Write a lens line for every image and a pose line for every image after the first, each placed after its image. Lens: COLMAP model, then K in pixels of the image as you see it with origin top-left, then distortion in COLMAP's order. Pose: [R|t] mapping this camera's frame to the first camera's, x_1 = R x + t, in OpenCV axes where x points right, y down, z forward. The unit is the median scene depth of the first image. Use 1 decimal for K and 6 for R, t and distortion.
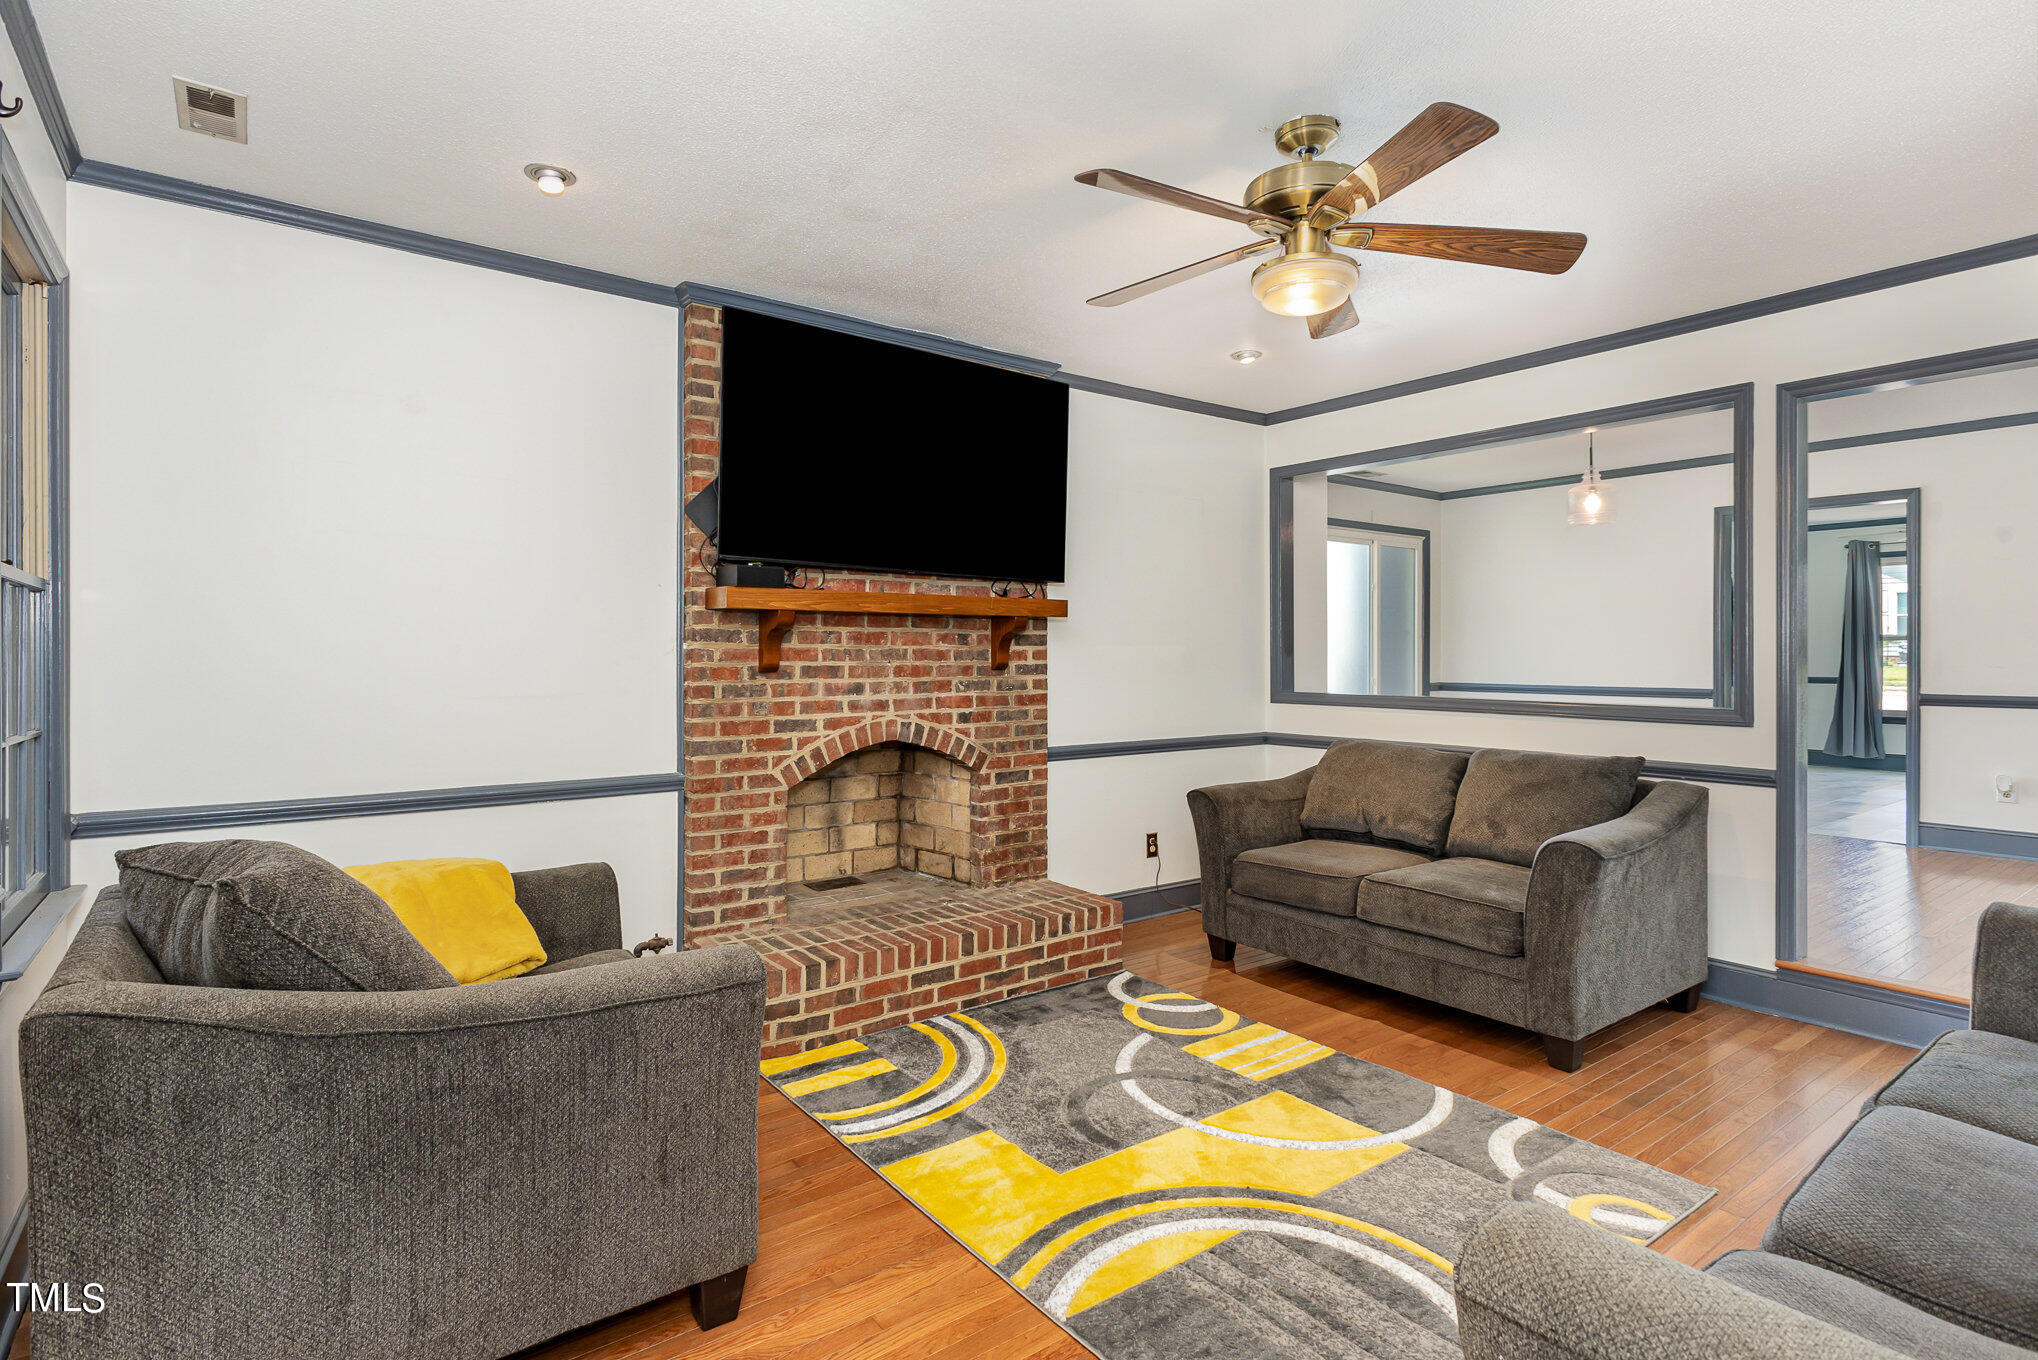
lens RADIAL K [[1004.4, 0, 1026.4], [0, 1004.4, 649.5], [0, 0, 1]] dist [0.010161, -0.004666]
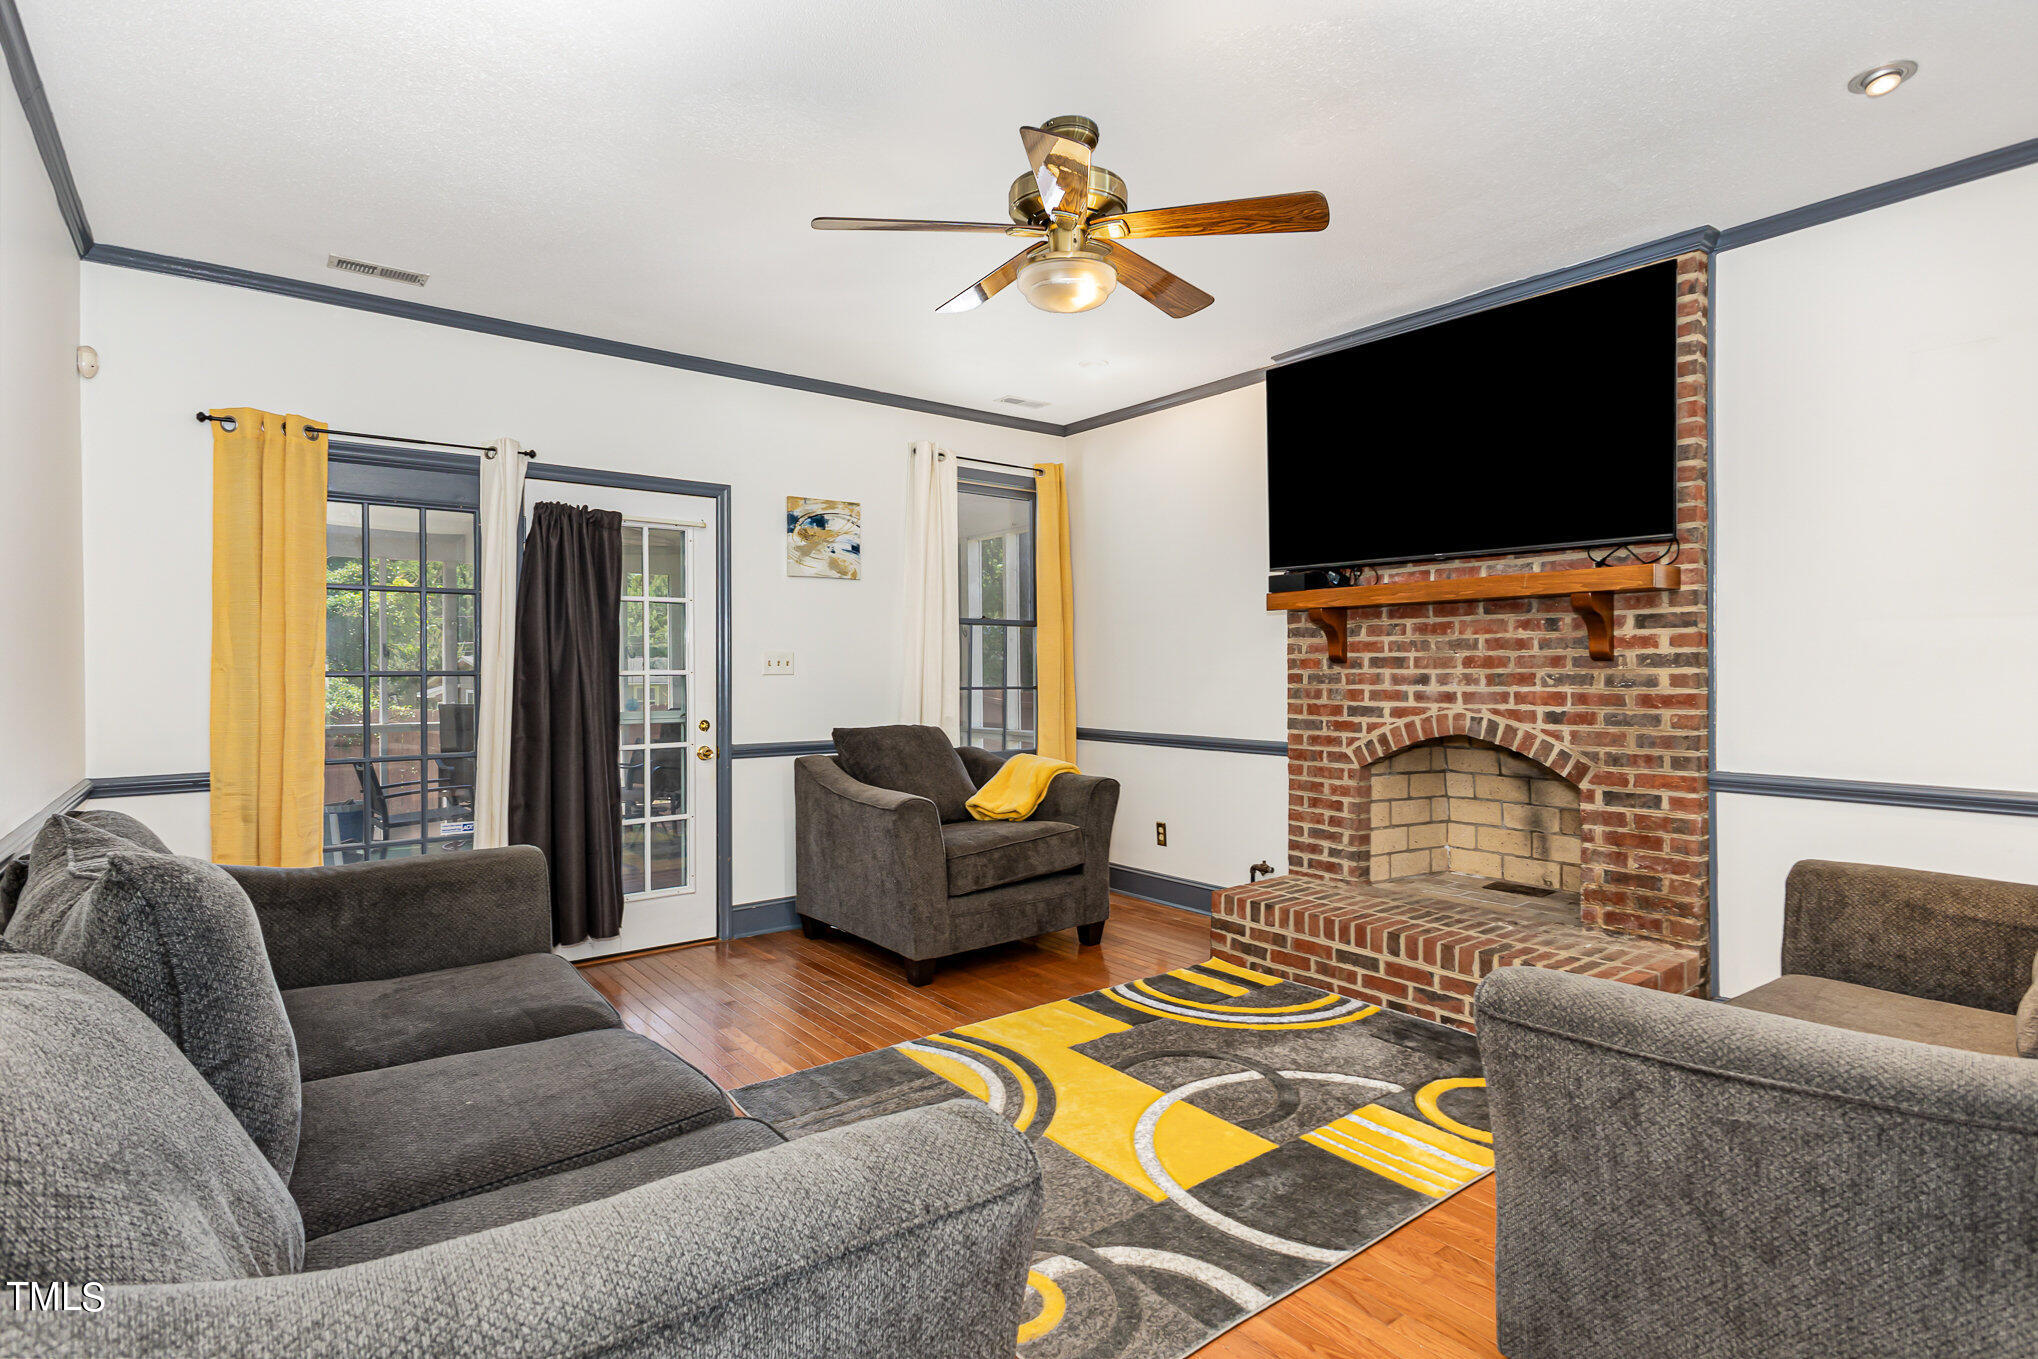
lens RADIAL K [[1004.4, 0, 1019.8], [0, 1004.4, 671.1], [0, 0, 1]] dist [0.010161, -0.004666]
pose [[0.022627, 0.007364, -0.999717, 0.859342], [0.015845, 0.999845, 0.007723, 0.017299], [0.999618, -0.016016, 0.022507, 0.597643]]
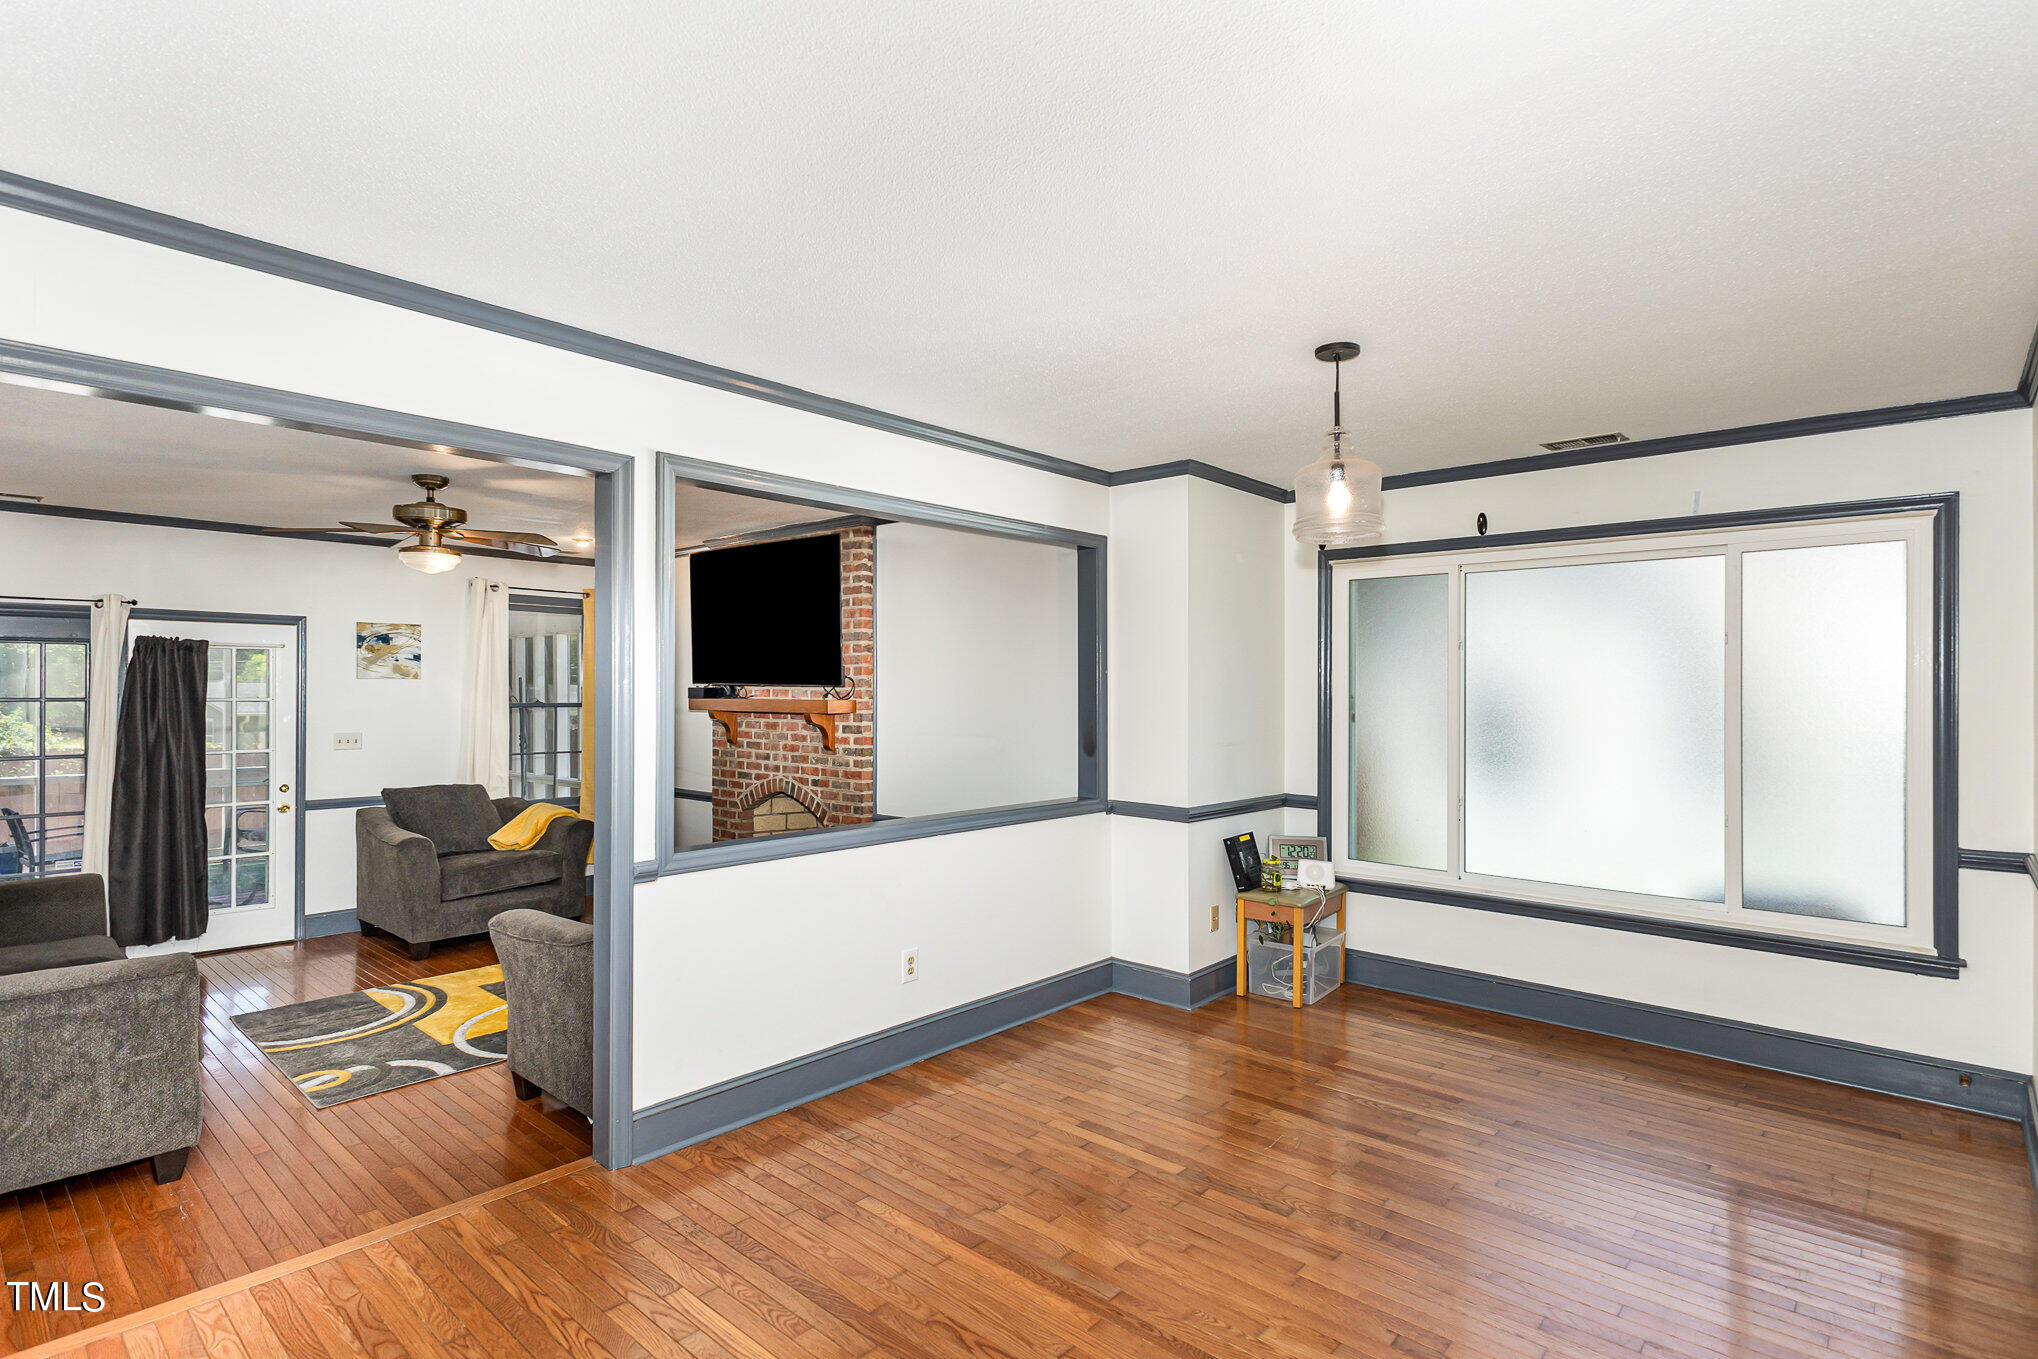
lens RADIAL K [[1004.4, 0, 1026.1], [0, 1004.4, 691.6], [0, 0, 1]] dist [0.010161, -0.004666]
pose [[0.206359, 0.007480, -0.978448, 1.560731], [0.007844, 0.999926, 0.009298, -0.080801], [0.978445, -0.009593, 0.206285, 1.117081]]
